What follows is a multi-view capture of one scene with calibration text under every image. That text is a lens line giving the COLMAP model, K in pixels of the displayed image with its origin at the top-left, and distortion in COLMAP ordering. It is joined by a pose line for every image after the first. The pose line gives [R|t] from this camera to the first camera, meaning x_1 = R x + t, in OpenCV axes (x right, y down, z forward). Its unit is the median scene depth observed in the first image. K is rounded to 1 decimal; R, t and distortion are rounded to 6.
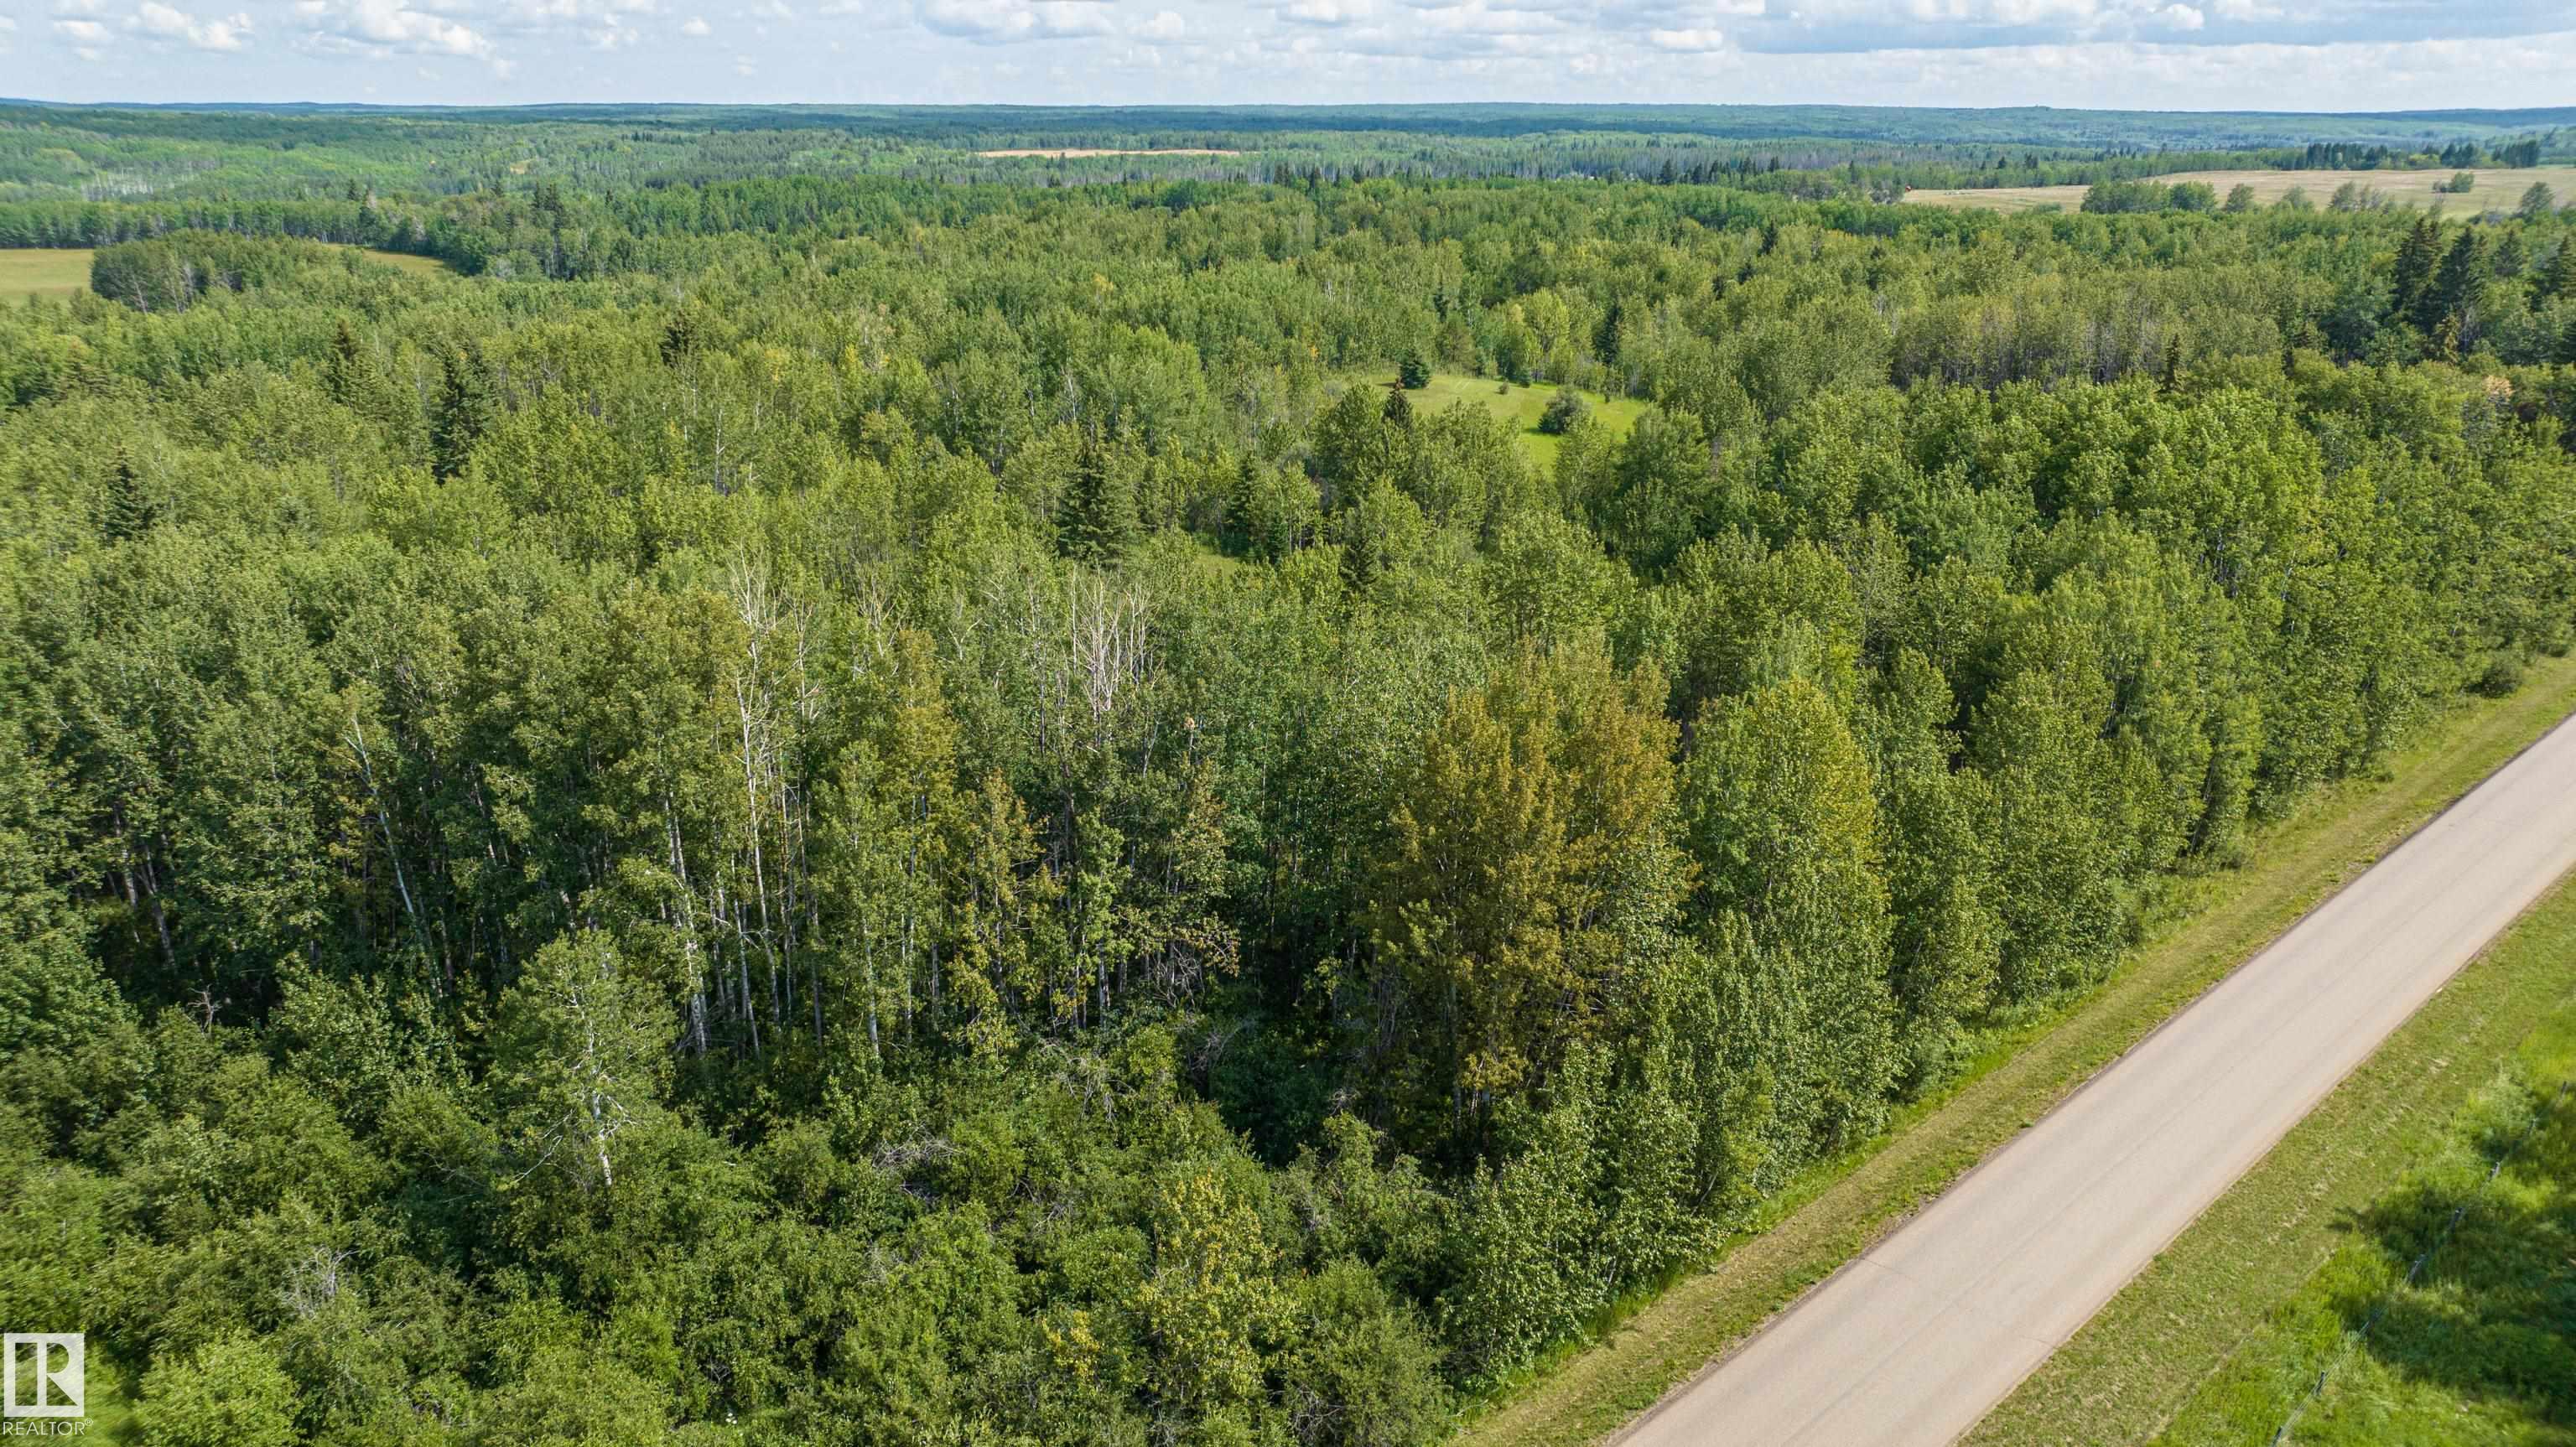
lens RADIAL K [[1816.3, 0, 1290.4], [0, 1816.3, 709.9], [0, 0, 1]] dist [-0.030354, 0.027165]
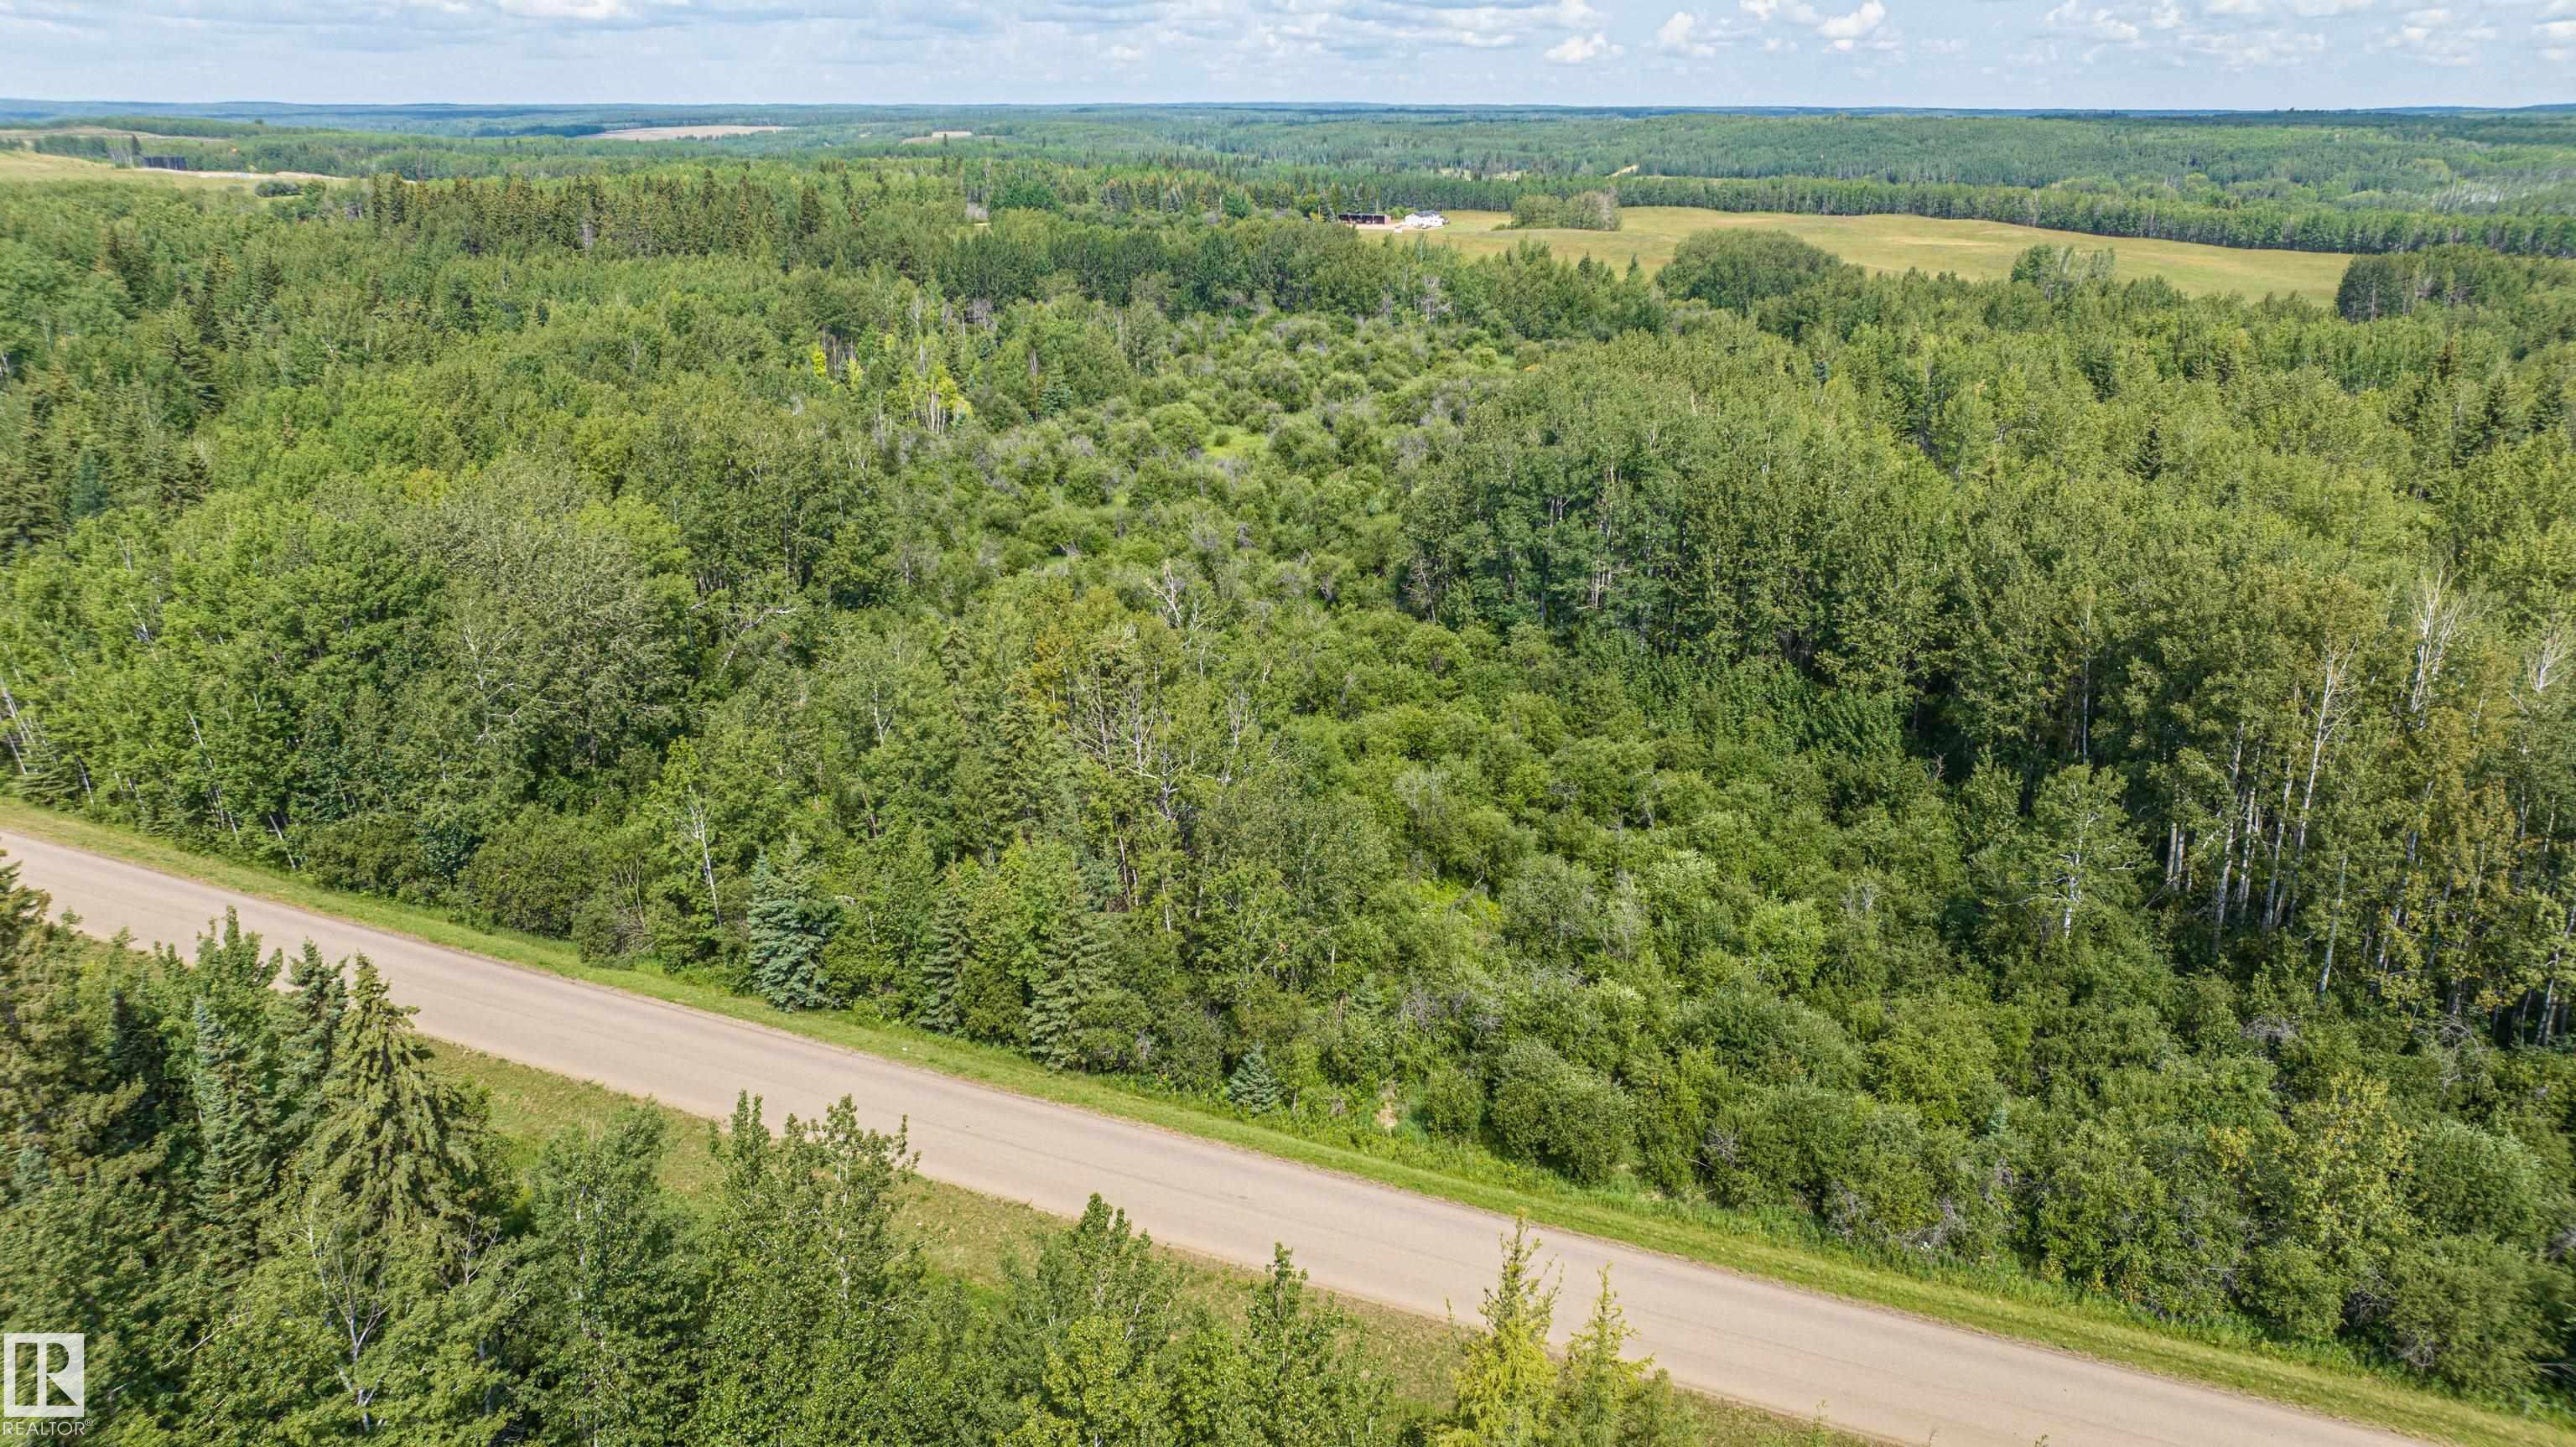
lens RADIAL K [[1750.1, 0, 1288.0], [0, 1750.1, 723.5], [0, 0, 1]] dist [-0.001821, 0.001851]
pose [[0.409869, 0.300449, -0.861242, 0.458887], [-0.289241, 0.938277, 0.189672, 0.010764], [0.865070, 0.171366, 0.471473, -0.190143]]
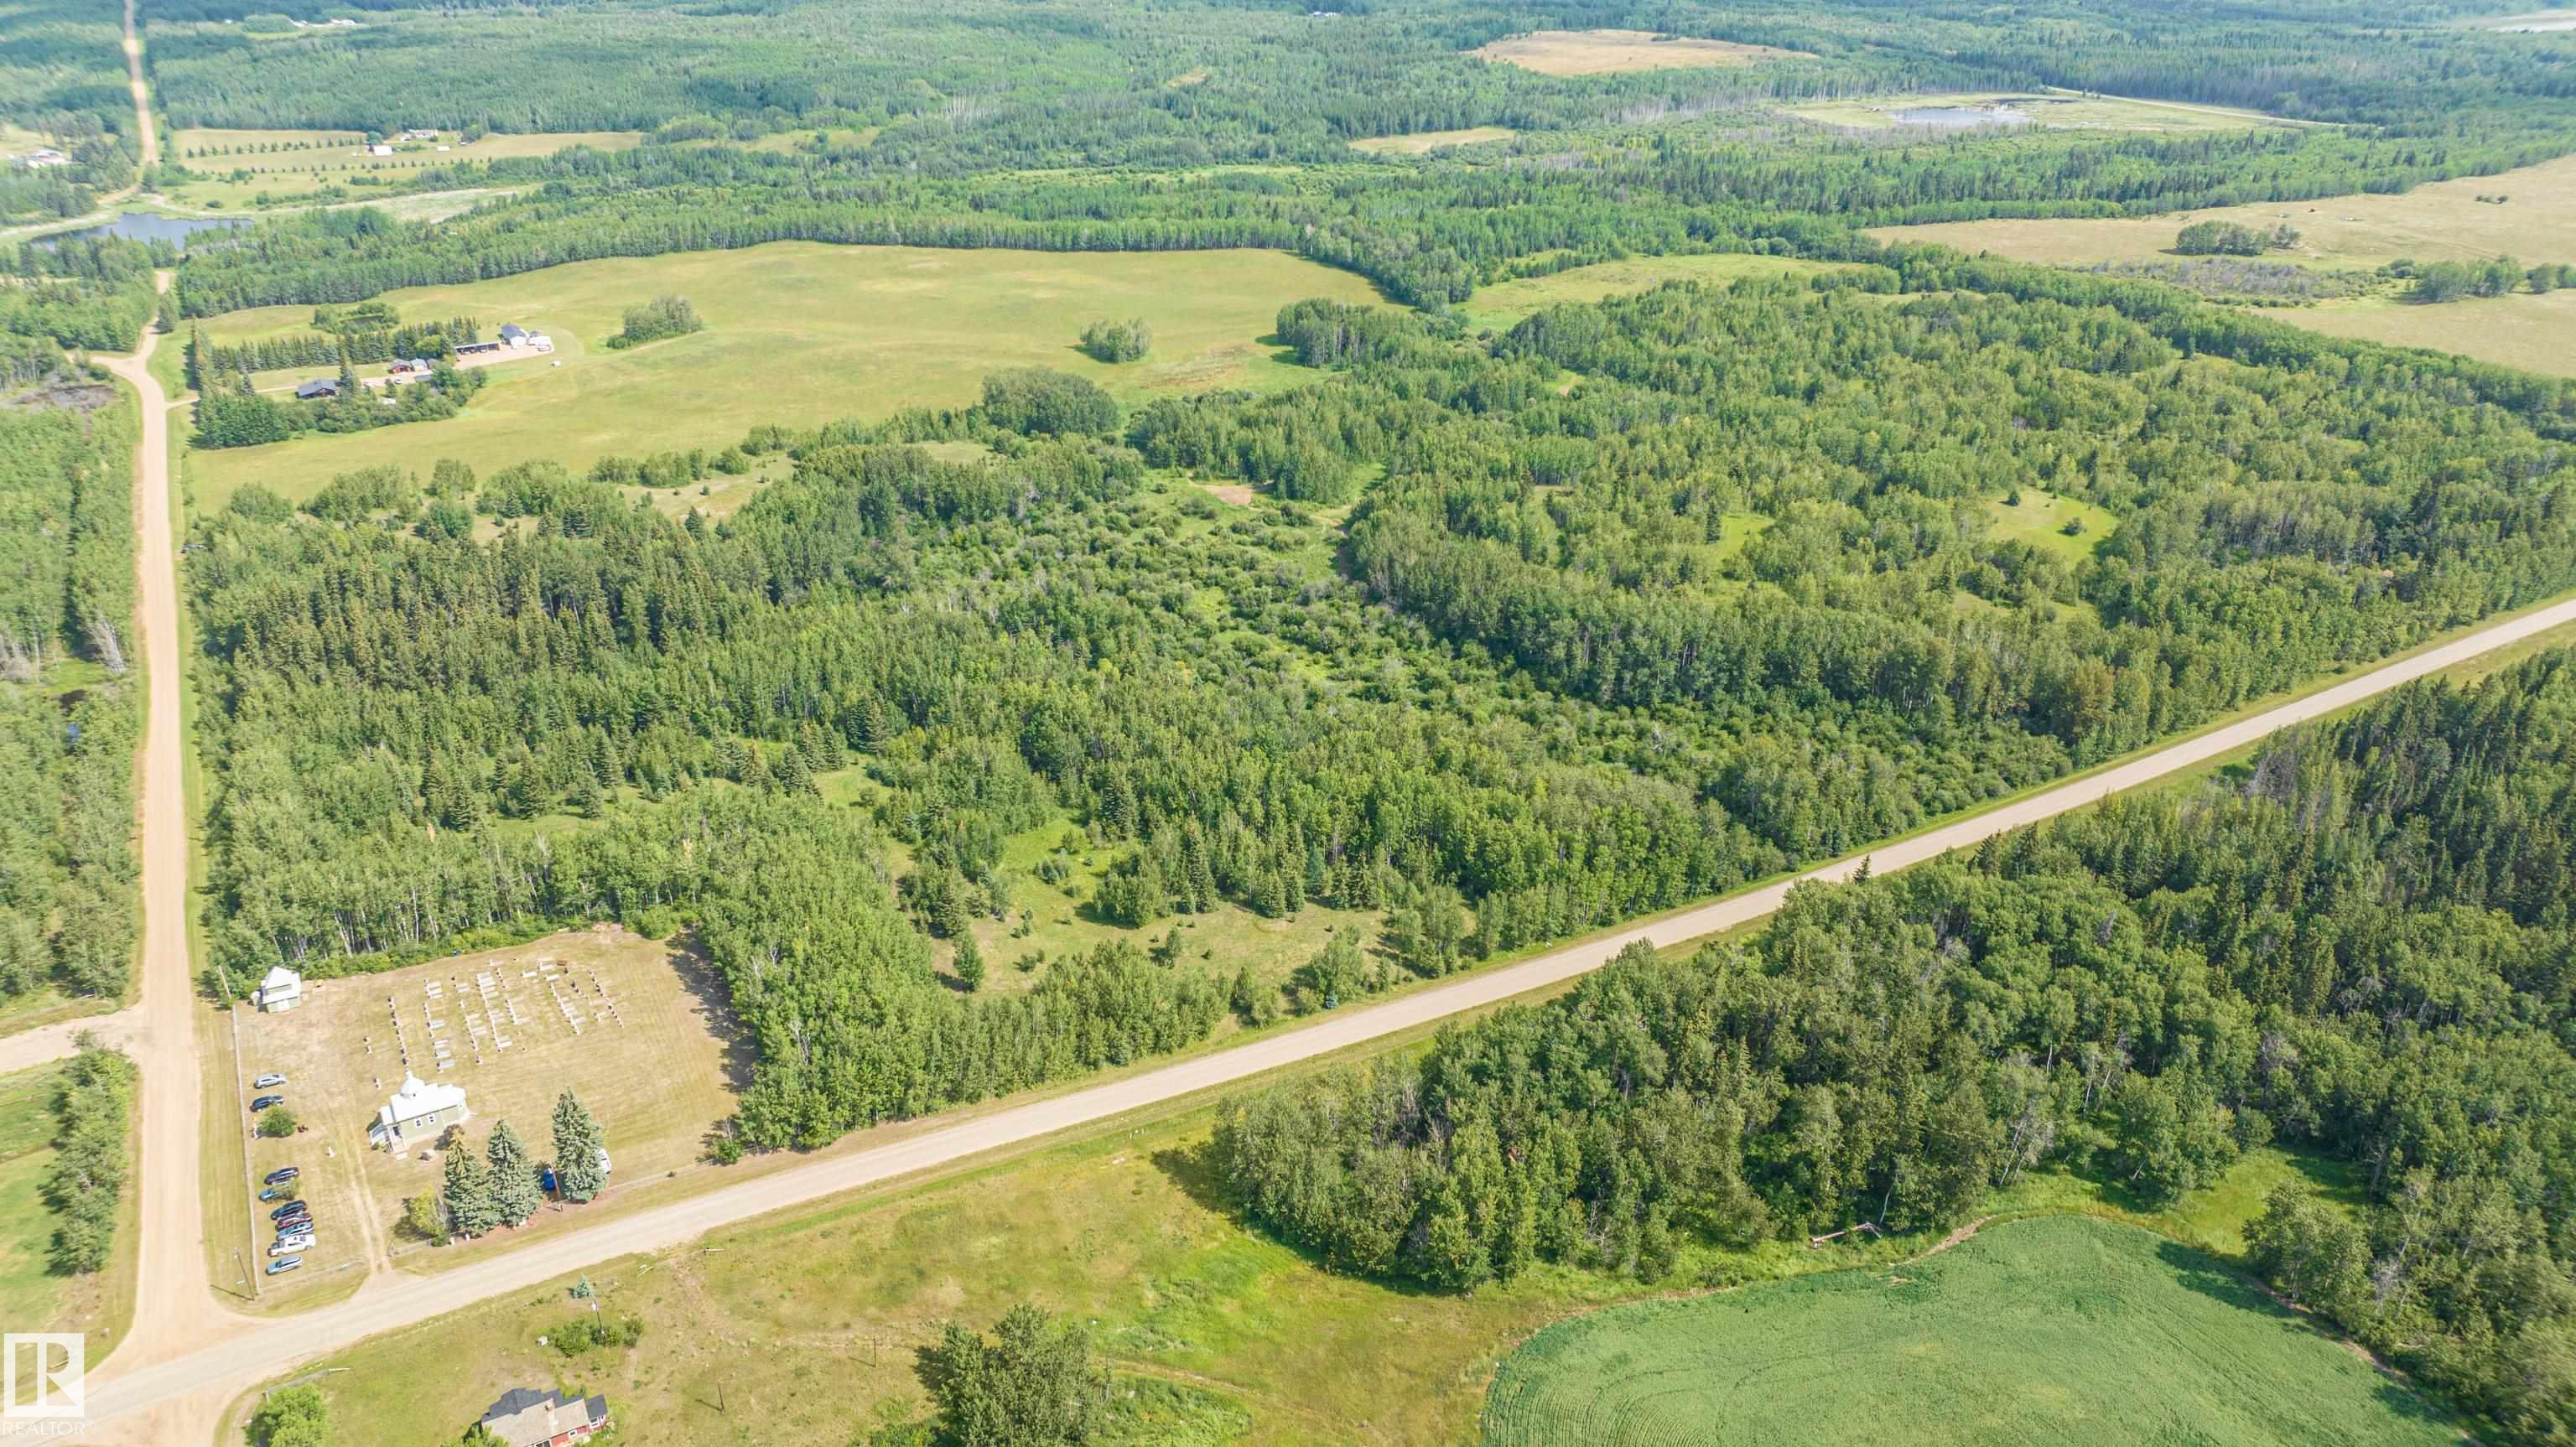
lens RADIAL K [[1814.7, 0, 1291.6], [0, 1814.7, 719.5], [0, 0, 1]] dist [-0.035513, 0.027611]
pose [[0.978864, 0.093812, -0.181727, -1.343639], [-0.068593, 0.987714, 0.140411, -0.498816], [0.192666, -0.124978, 0.973273, -5.304338]]
